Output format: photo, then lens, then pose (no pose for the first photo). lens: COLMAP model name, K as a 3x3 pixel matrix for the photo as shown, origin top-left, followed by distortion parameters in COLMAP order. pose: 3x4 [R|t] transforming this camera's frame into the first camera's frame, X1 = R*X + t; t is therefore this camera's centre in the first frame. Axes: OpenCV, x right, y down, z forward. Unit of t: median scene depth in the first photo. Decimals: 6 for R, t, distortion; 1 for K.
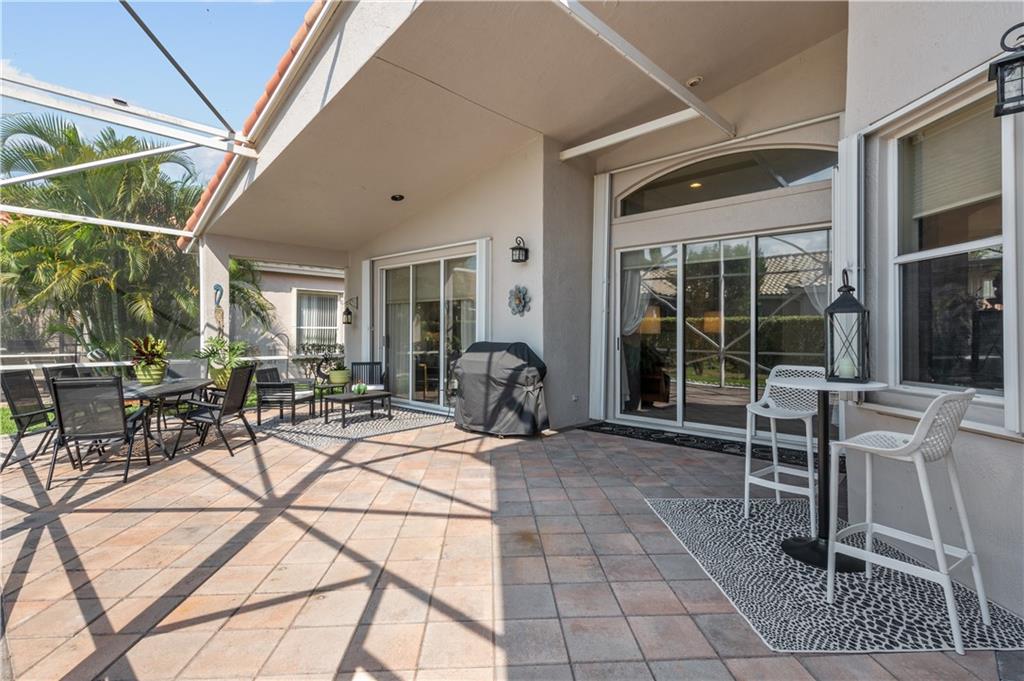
lens RADIAL K [[492.0, 0, 510.6], [0, 492.0, 337.5], [0, 0, 1]] dist [0.023828, 0.000561]
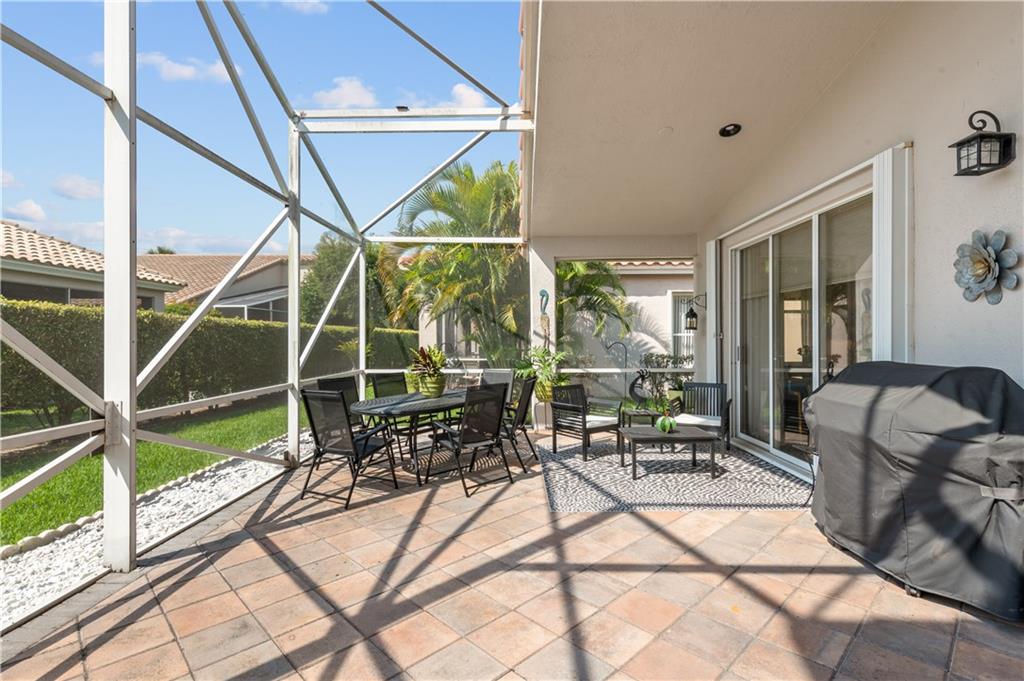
lens RADIAL K [[492.0, 0, 510.6], [0, 492.0, 337.5], [0, 0, 1]] dist [0.023828, 0.000561]
pose [[0.667997, -0.006625, -0.744134, 0.067151], [-0.003878, 0.999916, -0.012384, -0.007110], [0.744154, 0.011158, 0.667915, 0.419606]]
